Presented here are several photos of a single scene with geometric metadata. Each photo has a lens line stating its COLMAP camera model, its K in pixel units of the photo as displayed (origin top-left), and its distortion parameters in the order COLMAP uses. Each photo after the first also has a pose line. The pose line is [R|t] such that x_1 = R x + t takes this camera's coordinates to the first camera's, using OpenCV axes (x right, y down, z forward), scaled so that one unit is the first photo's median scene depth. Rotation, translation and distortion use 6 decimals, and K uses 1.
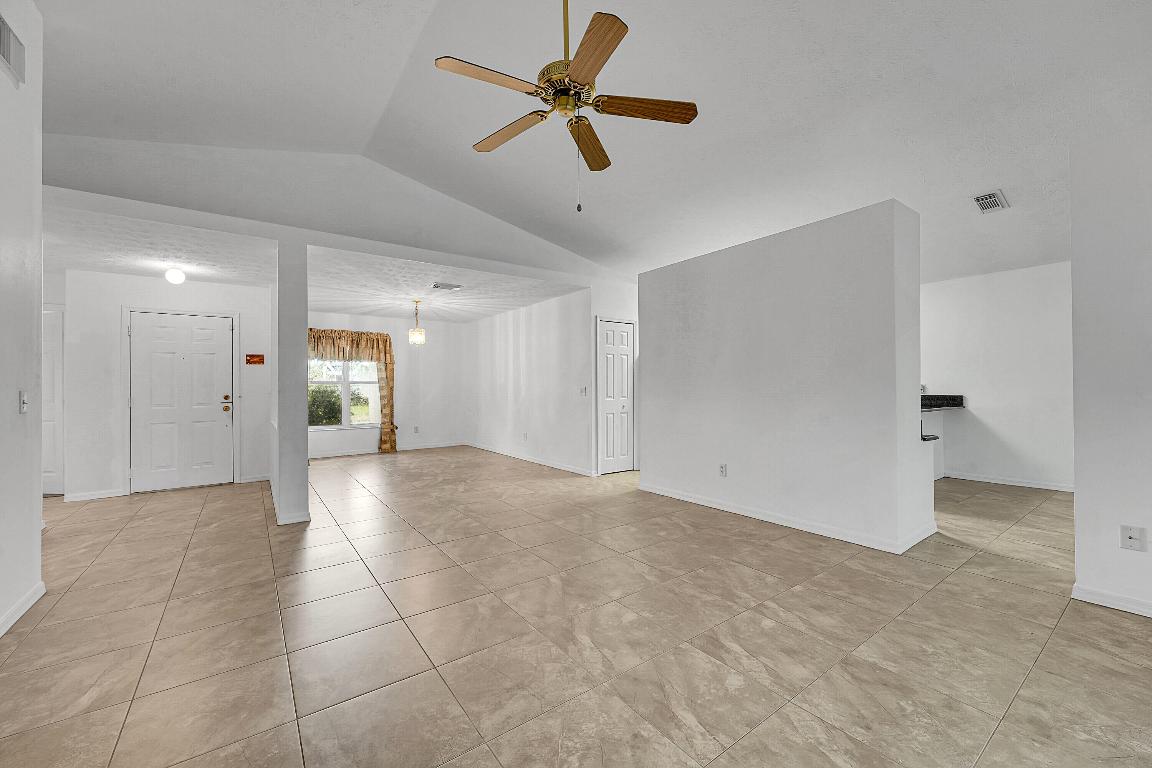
lens RADIAL K [[460.1, 0, 578.5], [0, 460.1, 384.5], [0, 0, 1]] dist [0.000041, 0.000116]
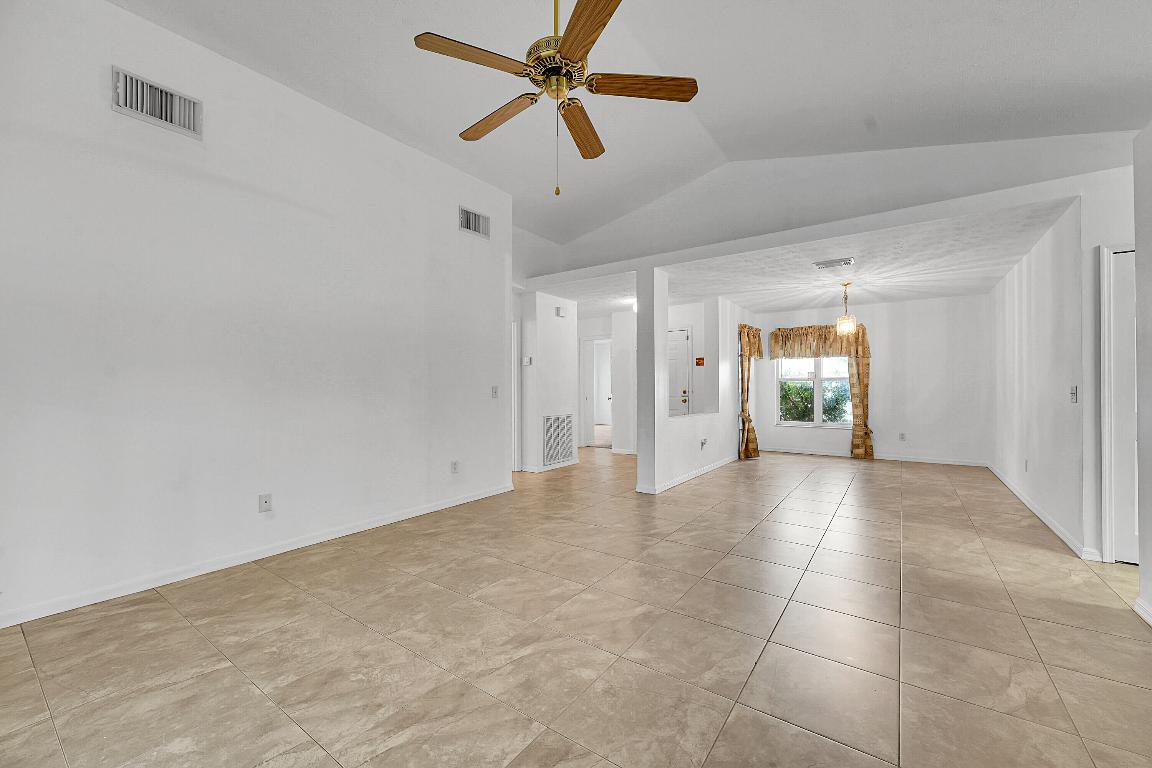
lens RADIAL K [[460.1, 0, 578.5], [0, 460.1, 384.5], [0, 0, 1]] dist [0.000041, 0.000116]
pose [[0.303895, 0.002651, -0.952702, 0.279926], [0.005798, 0.999972, 0.004632, -0.000888], [0.952688, -0.006932, 0.303871, 0.239988]]
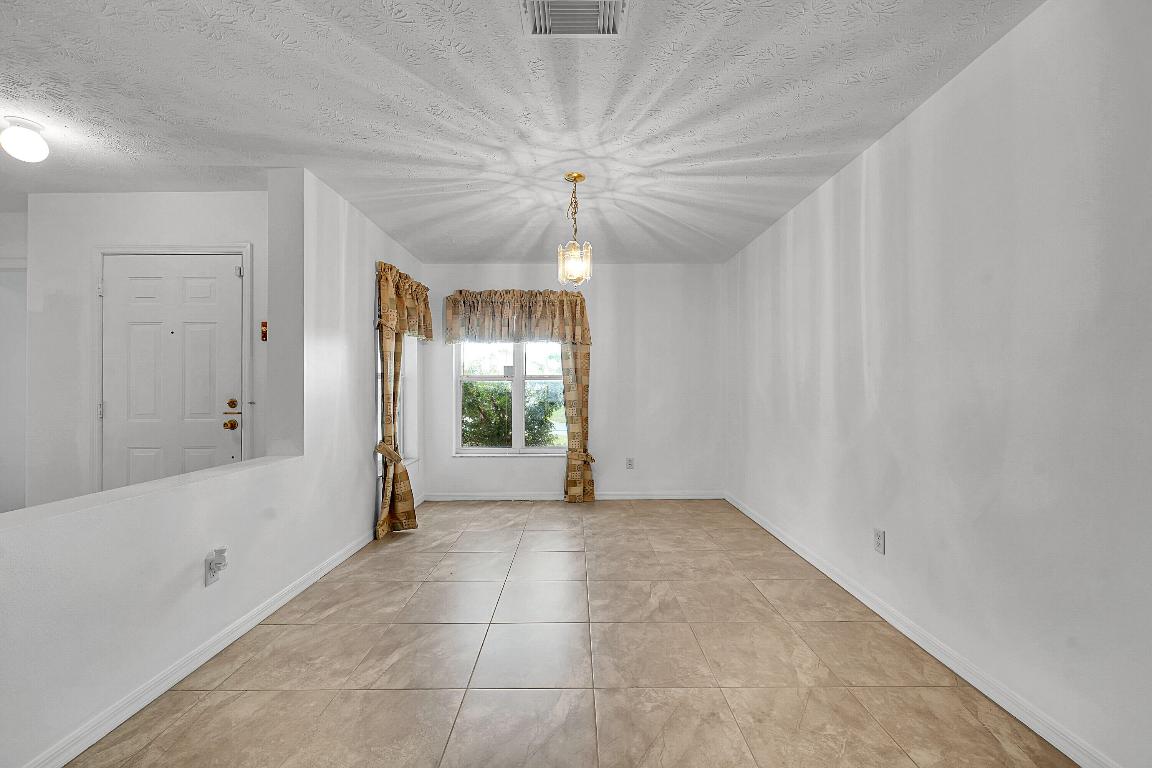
lens RADIAL K [[442.9, 0, 579.5], [0, 442.9, 383.5], [0, 0, 1]] dist [0.000034, 0.000053]
pose [[0.806896, 0.002588, -0.590688, -0.101754], [-0.002067, 0.999997, 0.001558, 0.002027], [0.590690, -0.000036, 0.806898, 0.612360]]
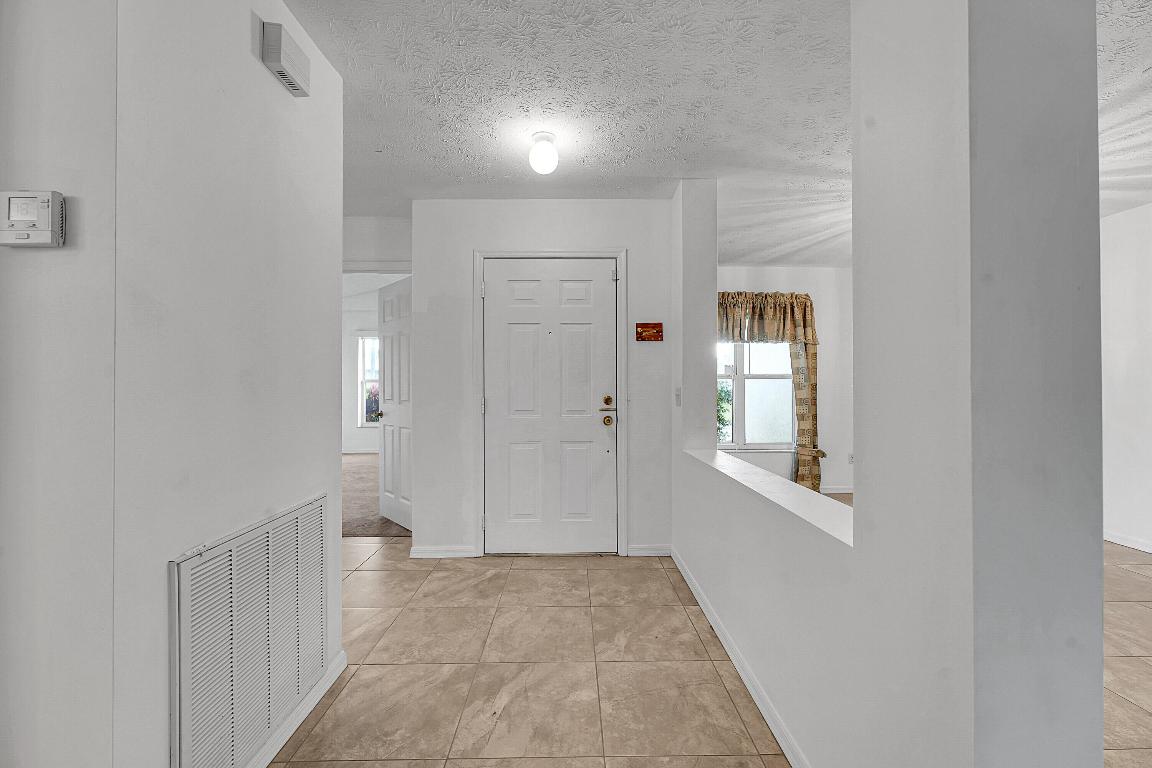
lens RADIAL K [[450.0, 0, 576.0], [0, 450.0, 384.0], [0, 0, 1]] dist [0.001434, 0.000185]
pose [[0.823234, -0.000336, -0.567703, -0.360805], [0.000148, 1.000000, -0.000377, 0.005688], [0.567703, 0.000226, 0.823234, 0.390663]]
